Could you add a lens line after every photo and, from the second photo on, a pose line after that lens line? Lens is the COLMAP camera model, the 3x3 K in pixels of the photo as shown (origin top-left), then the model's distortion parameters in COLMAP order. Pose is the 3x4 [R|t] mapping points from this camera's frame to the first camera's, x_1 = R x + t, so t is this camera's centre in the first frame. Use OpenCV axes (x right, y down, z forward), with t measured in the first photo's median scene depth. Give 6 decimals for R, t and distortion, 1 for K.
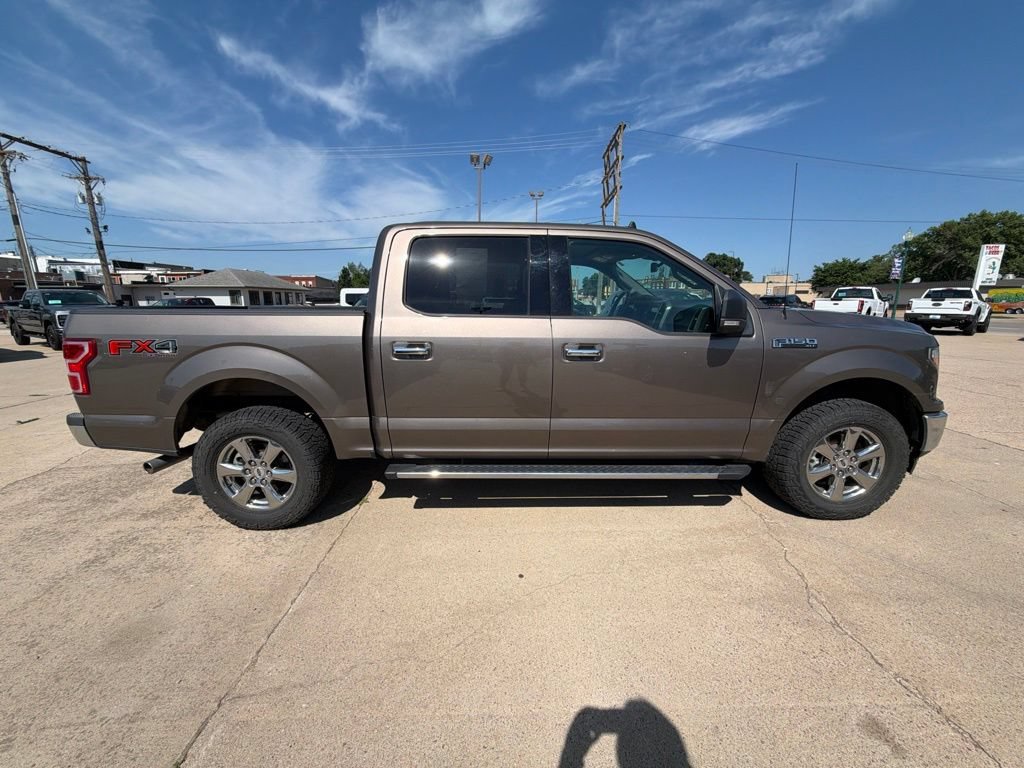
lens RADIAL K [[405.1, 0, 508.9], [0, 405.1, 385.0], [0, 0, 1]] dist [0.002060, -0.000233]
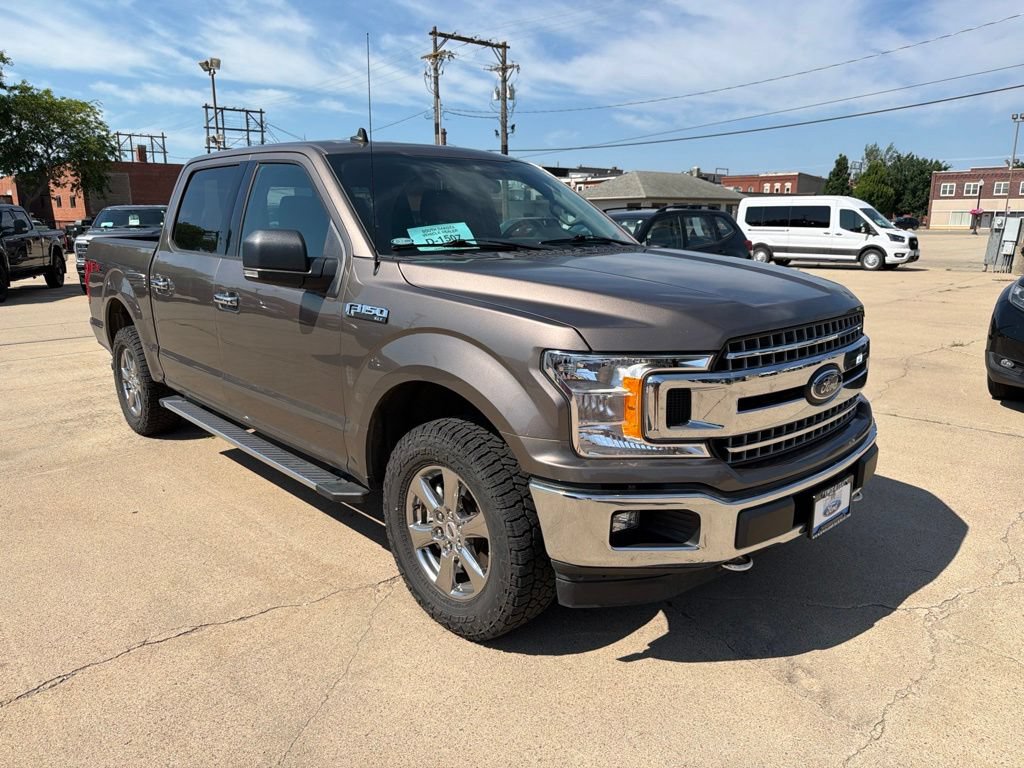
lens RADIAL K [[722.6, 0, 516.6], [0, 722.6, 391.3], [0, 0, 1]] dist [0.034878, -0.045985]
pose [[0.676218, 0.171805, -0.716388, 1.438369], [-0.148860, 0.984233, 0.095526, -0.103400], [0.721505, 0.042046, 0.691131, 0.318807]]
